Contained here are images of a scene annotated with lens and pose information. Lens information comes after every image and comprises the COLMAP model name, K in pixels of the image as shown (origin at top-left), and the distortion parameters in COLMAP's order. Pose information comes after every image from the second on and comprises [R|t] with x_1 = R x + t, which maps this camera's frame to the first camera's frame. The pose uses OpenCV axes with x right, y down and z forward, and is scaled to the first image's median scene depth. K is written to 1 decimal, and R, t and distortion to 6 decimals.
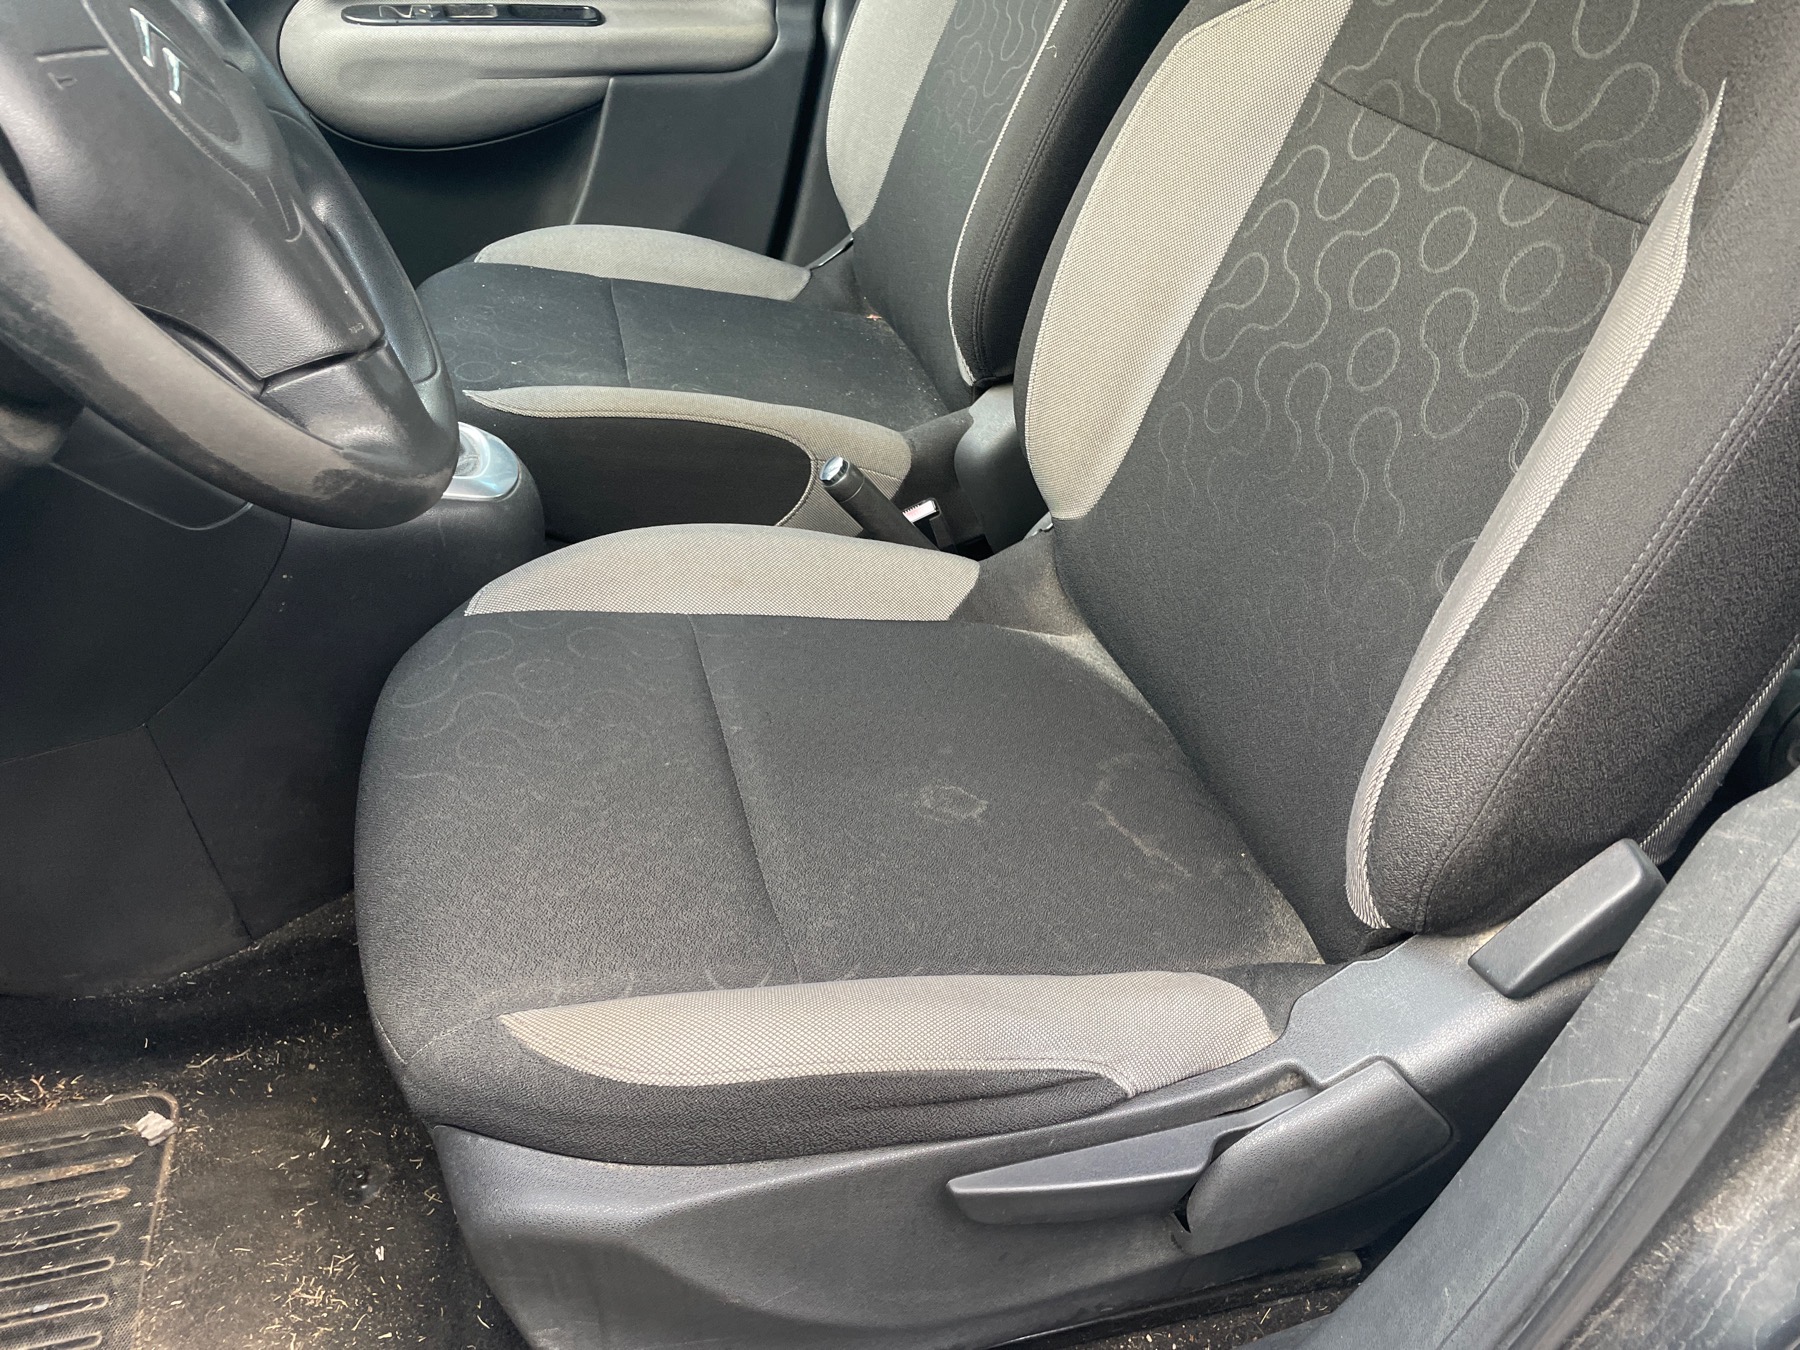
lens RADIAL K [[1358.9, 0, 913.3], [0, 1358.9, 673.9], [0, 0, 1]] dist [0.073727, -0.102151]
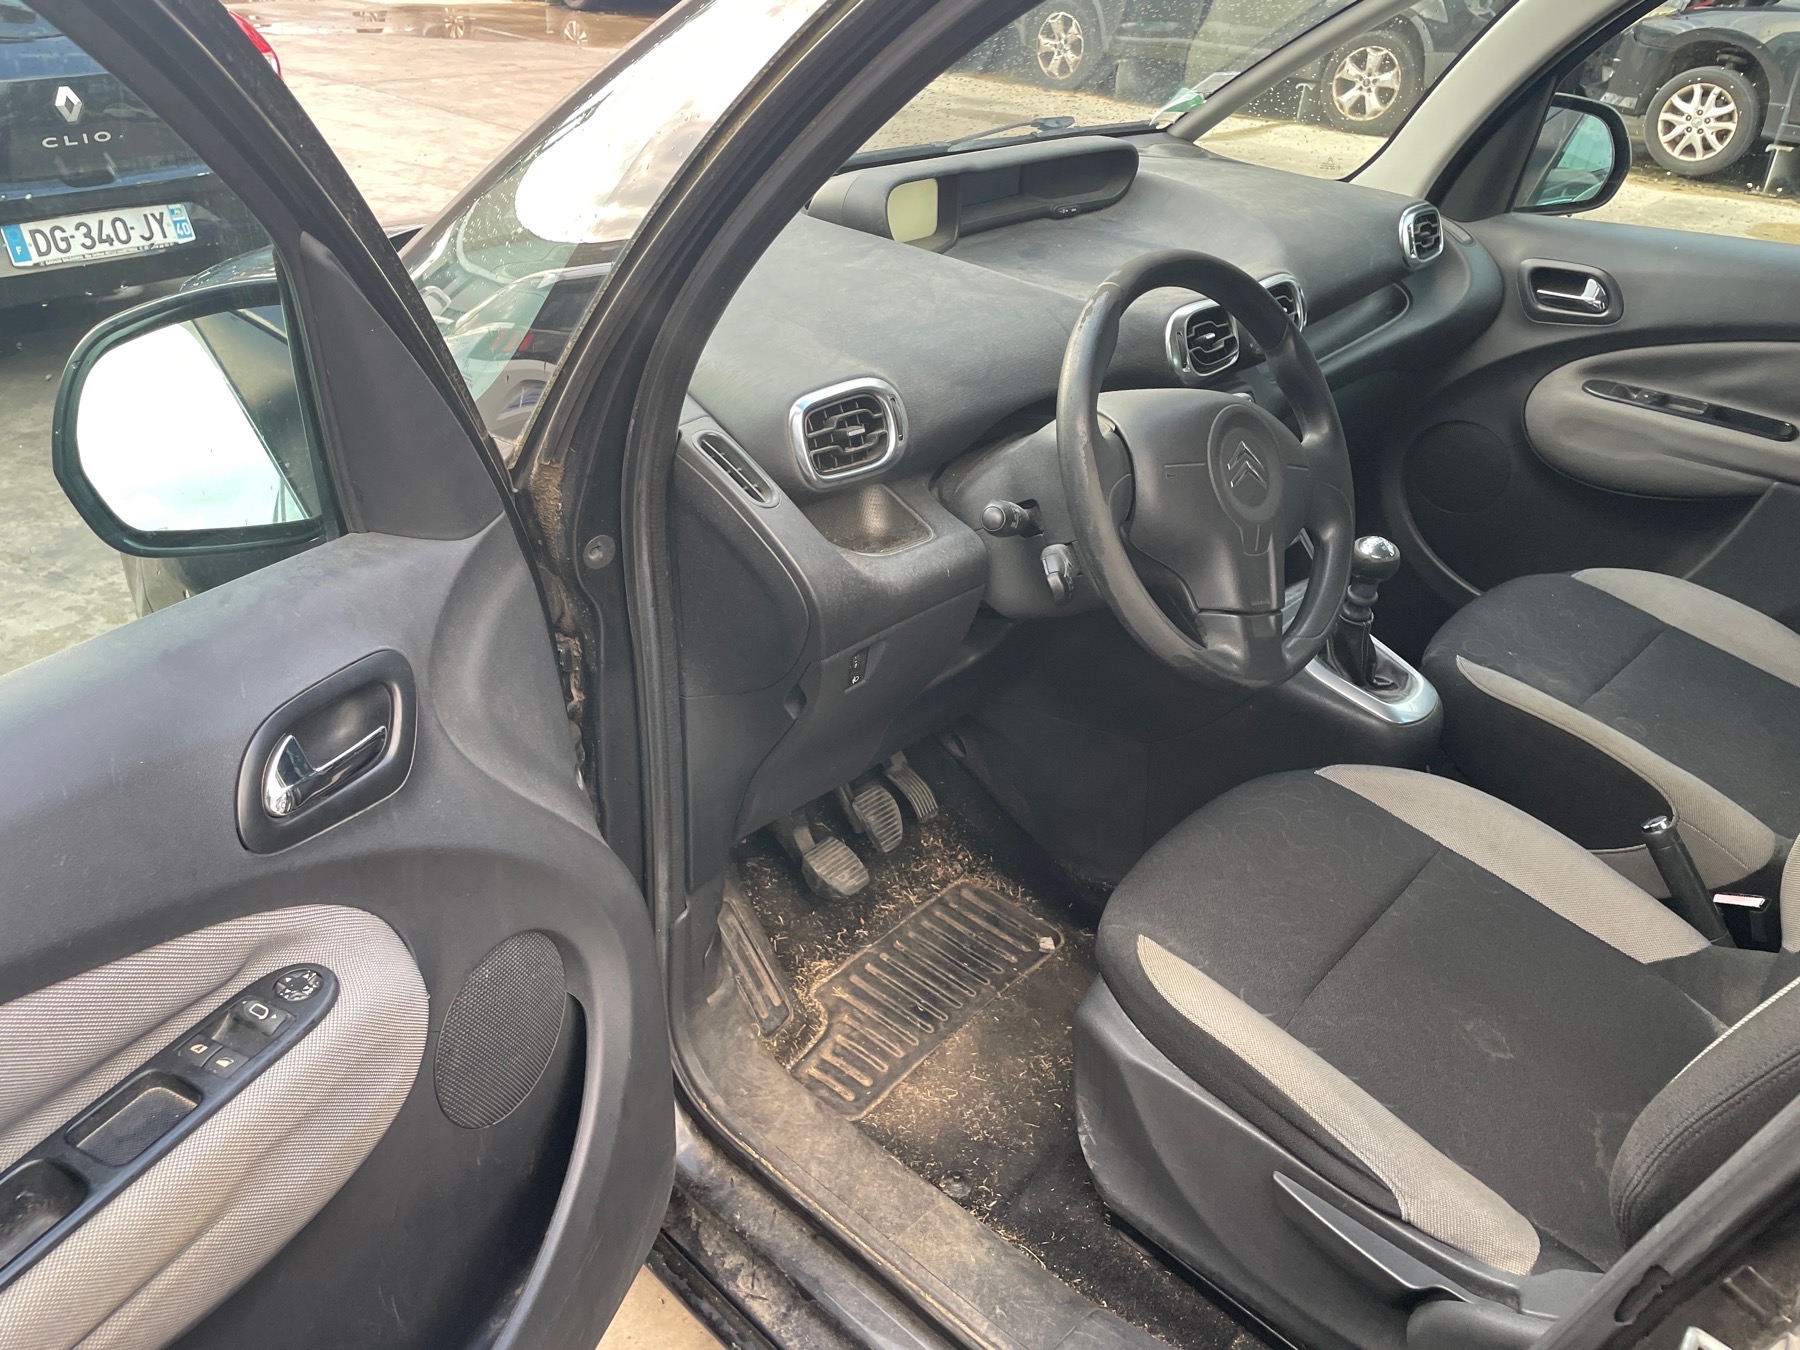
lens RADIAL K [[1358.9, 0, 881.6], [0, 1358.9, 673.0], [0, 0, 1]] dist [0.073727, -0.102151]
pose [[0.524601, 0.405155, -0.748761, 0.499517], [-0.495866, 0.860330, 0.118108, -0.071856], [0.692034, 0.309325, 0.652232, -0.391876]]
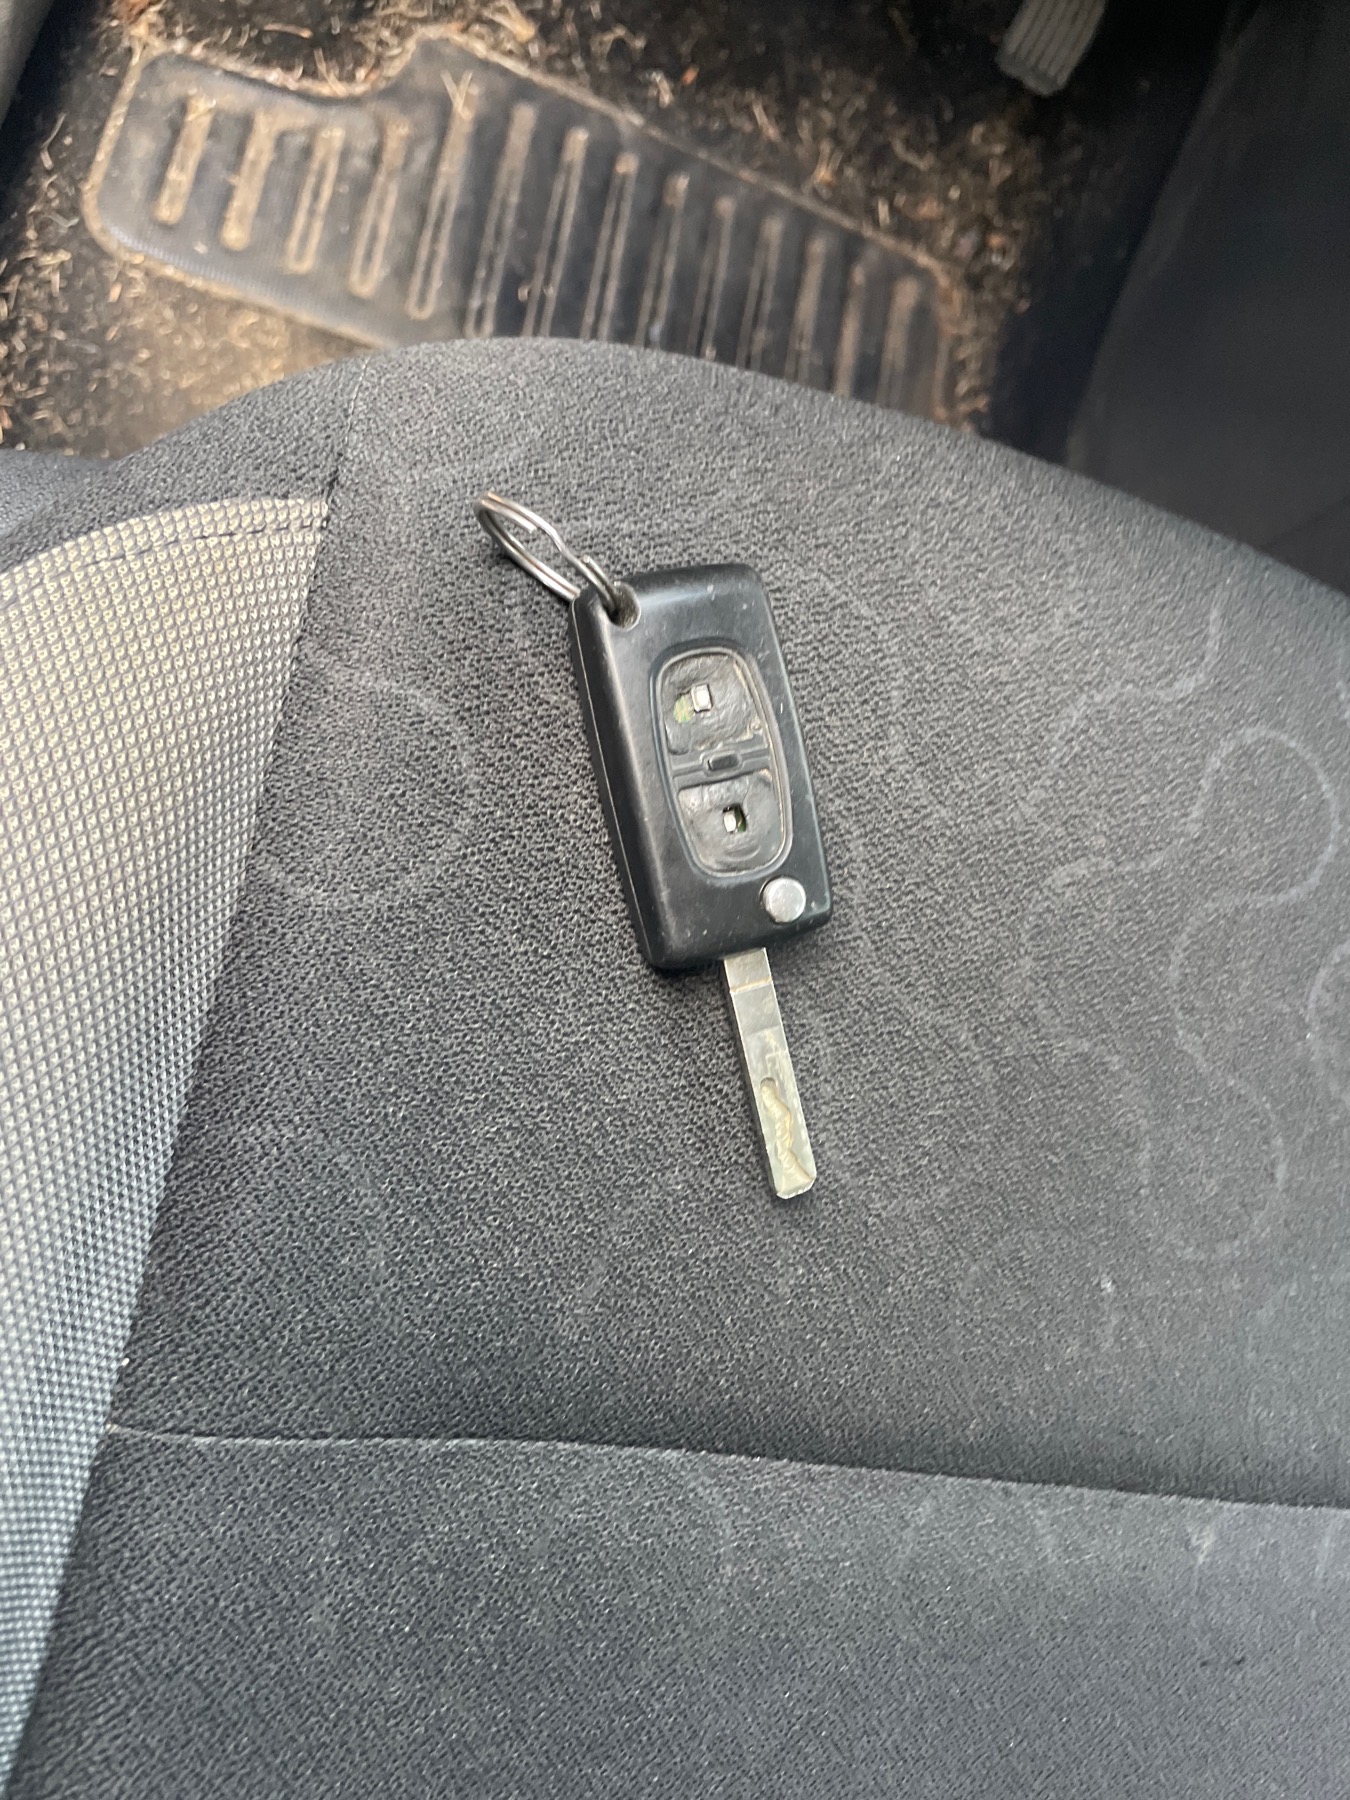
lens RADIAL K [[1358.9, 0, 687.5], [0, 1358.9, 889.0], [0, 0, 1]] dist [0.073727, -0.102151]
pose [[-0.380700, 0.842822, -0.380419, -0.075325], [-0.820061, -0.117630, 0.560056, -0.018831], [0.427279, 0.525180, 0.735947, 0.526832]]
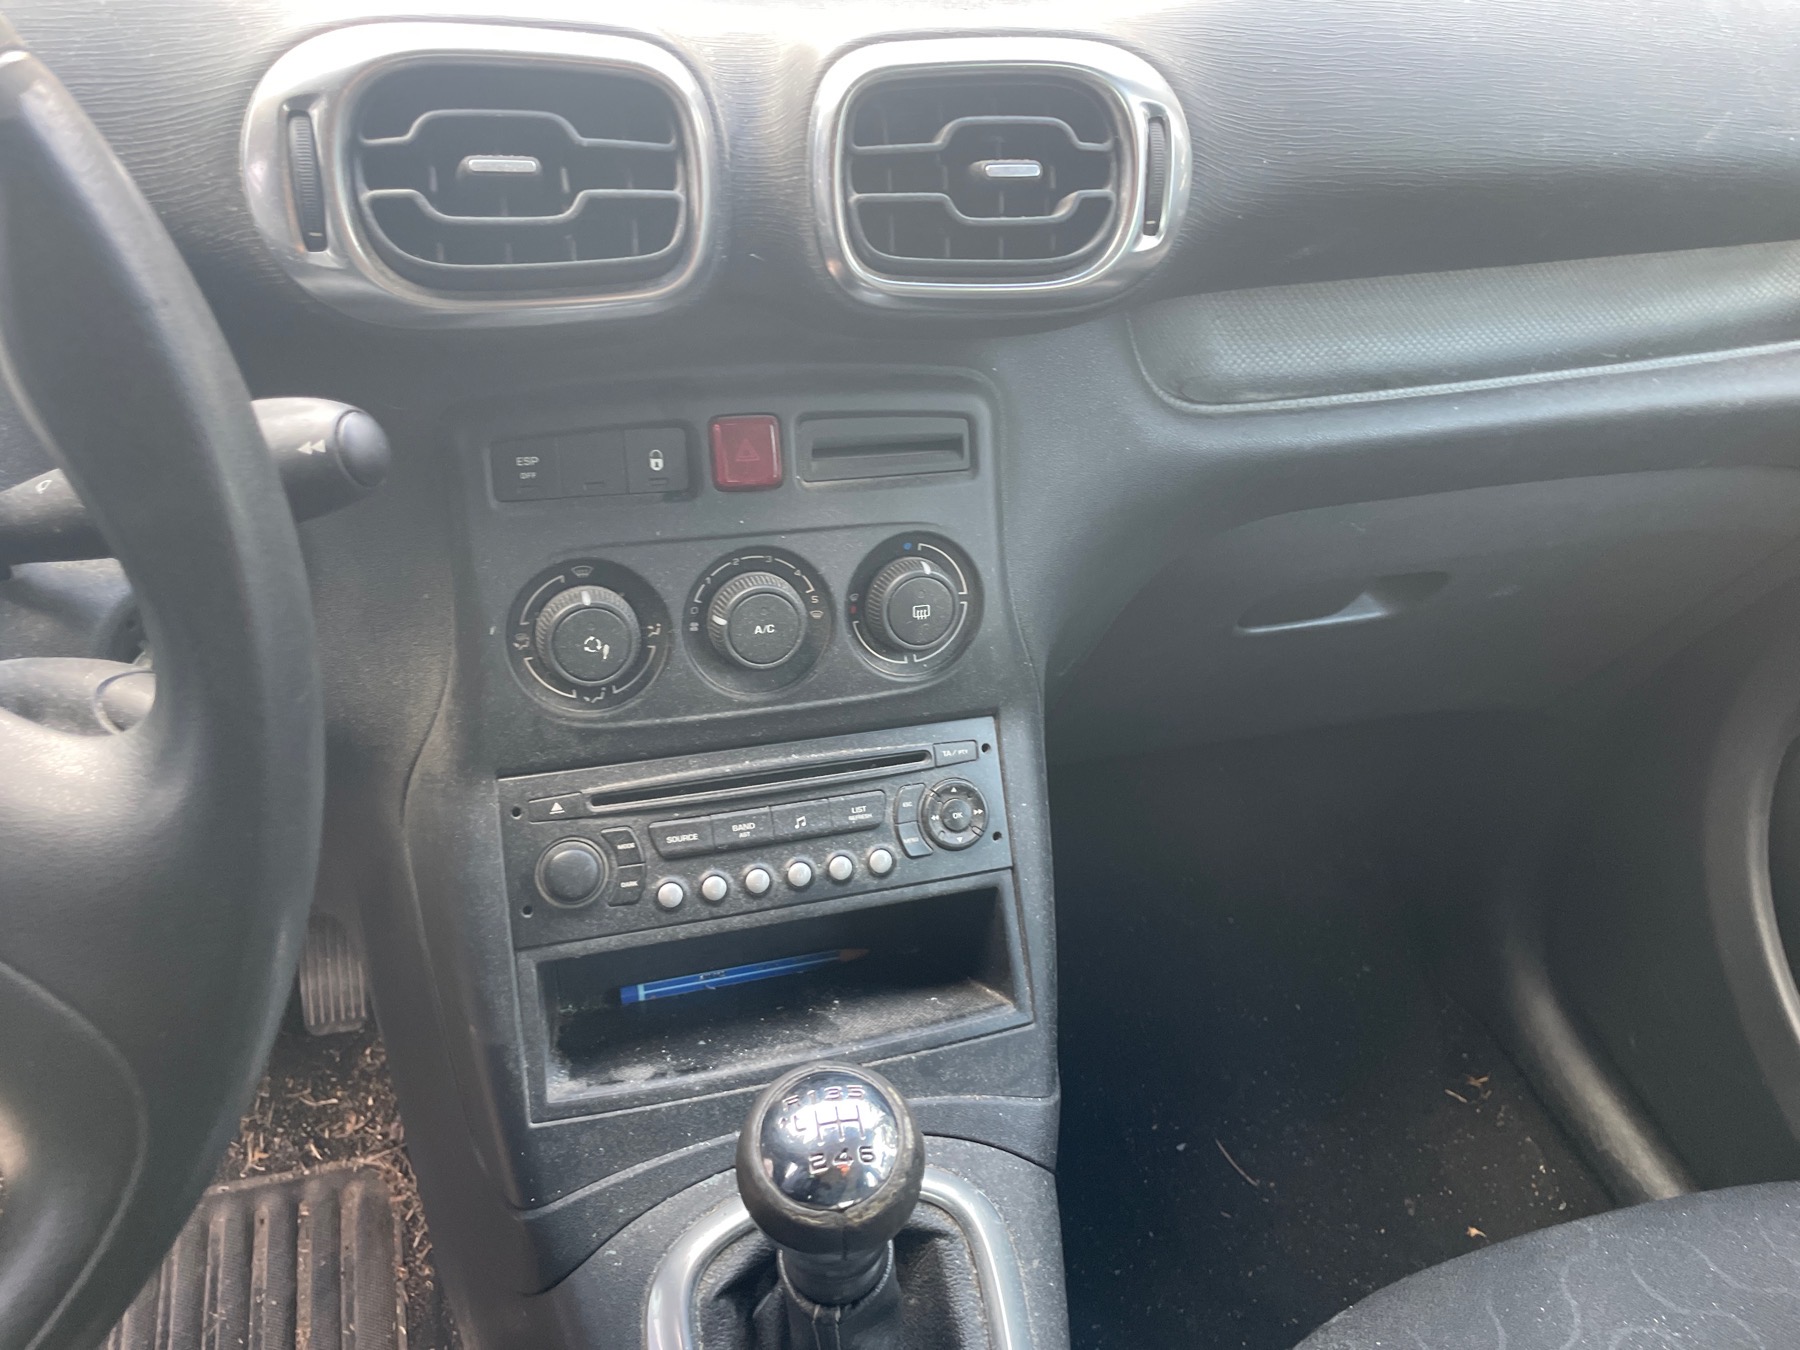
lens RADIAL K [[1382.8, 0, 896.7], [0, 1382.8, 658.6], [0, 0, 1]] dist [0.031912, -0.050965]
pose [[0.016061, 0.602986, -0.797590, -0.142111], [-0.651470, 0.611443, 0.449138, -0.539774], [0.758504, 0.512393, 0.402647, 0.671671]]
